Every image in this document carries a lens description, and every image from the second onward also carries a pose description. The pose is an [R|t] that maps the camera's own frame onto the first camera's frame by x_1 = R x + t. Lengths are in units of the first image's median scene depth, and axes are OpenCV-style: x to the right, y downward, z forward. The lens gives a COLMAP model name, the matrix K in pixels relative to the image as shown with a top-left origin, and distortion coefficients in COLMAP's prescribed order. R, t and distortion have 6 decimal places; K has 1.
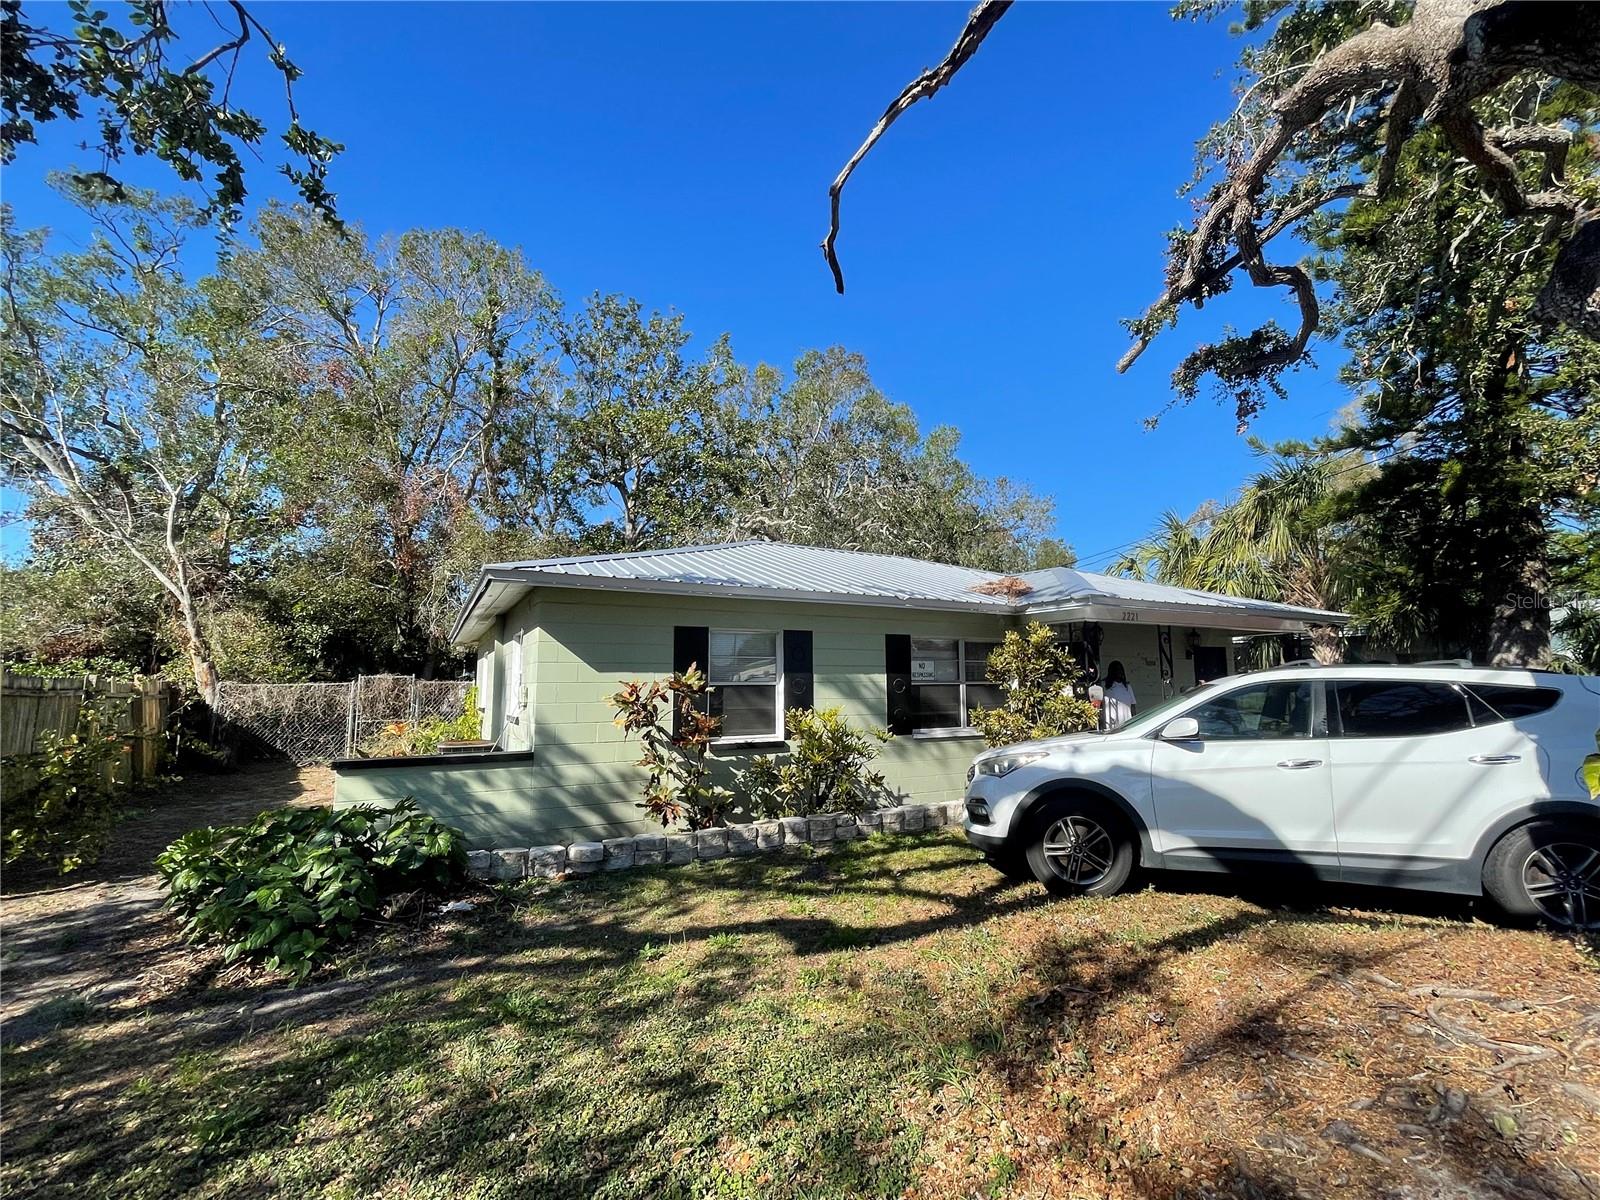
lens RADIAL K [[692.4, 0, 797.5], [0, 692.4, 596.0], [0, 0, 1]] dist [-0.003892, 0.001408]
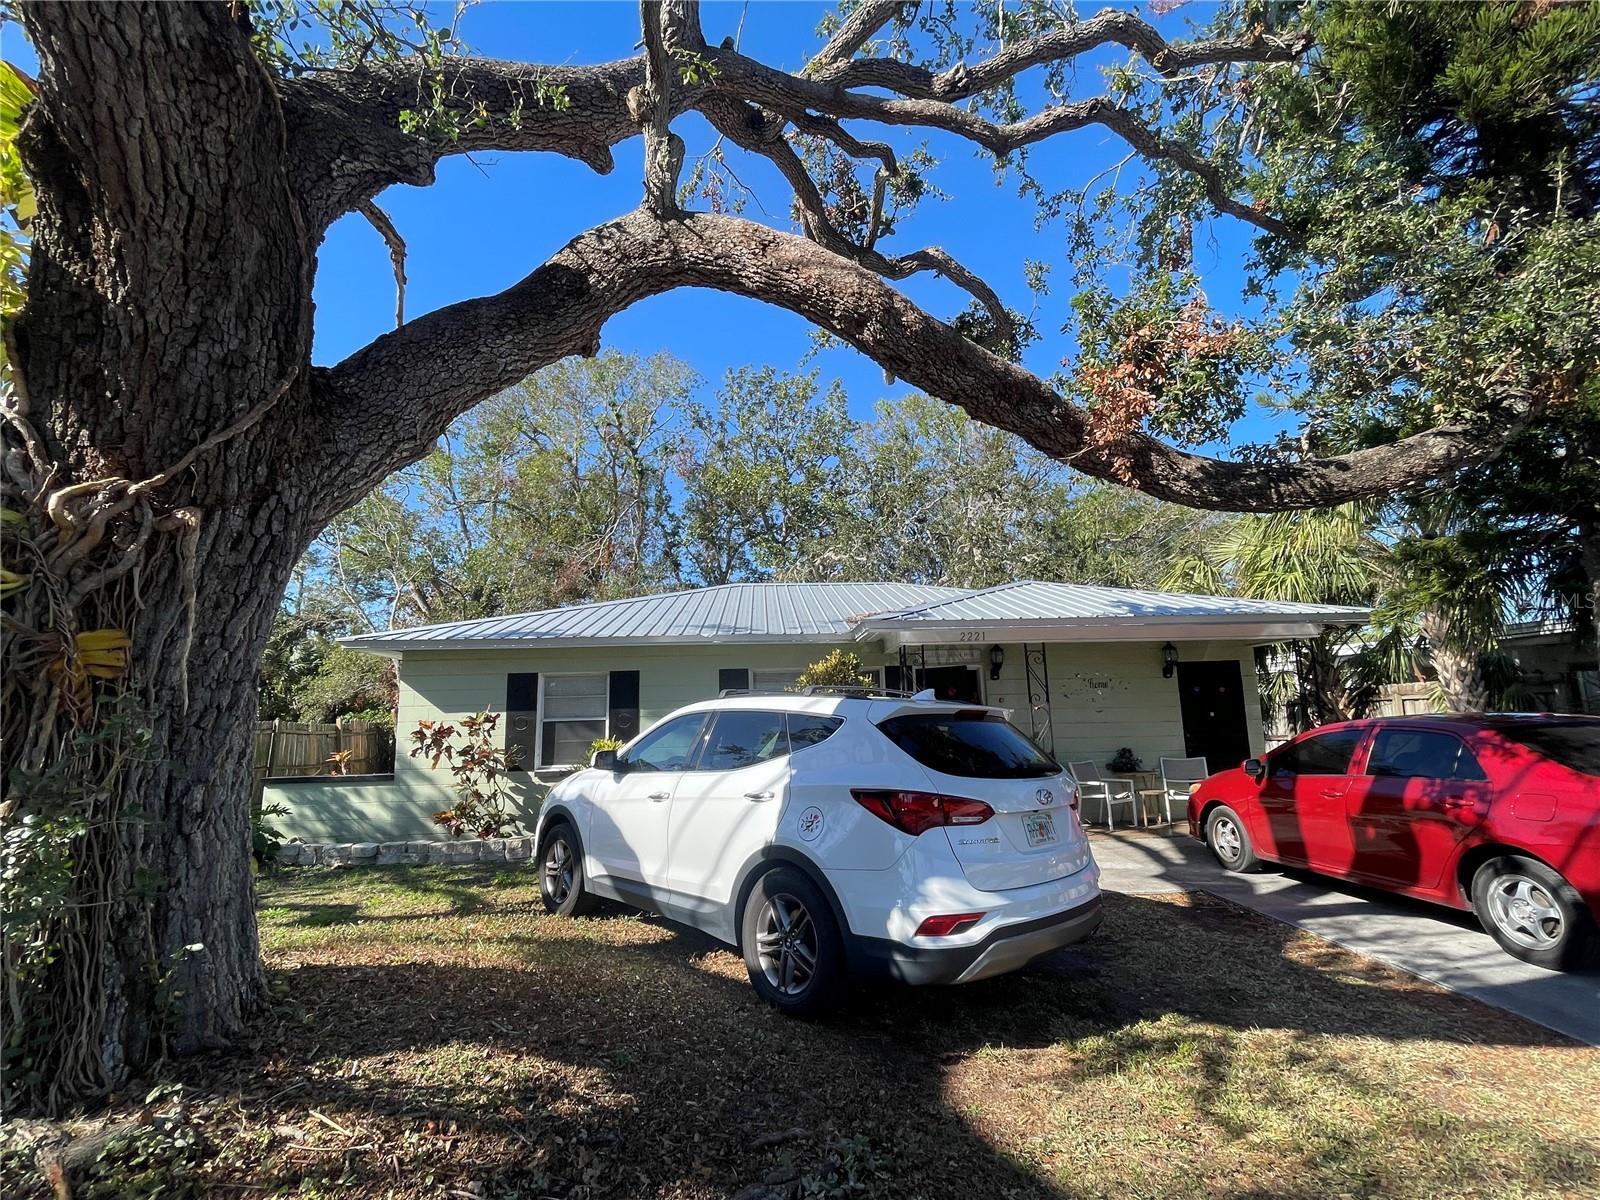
lens RADIAL K [[692.4, 0, 795.7], [0, 692.4, 596.2], [0, 0, 1]] dist [-0.003892, 0.001408]
pose [[0.900190, -0.090973, -0.425889, 0.822901], [0.071704, 0.995553, -0.061099, 0.017807], [0.429553, 0.024463, 0.902710, 0.106476]]
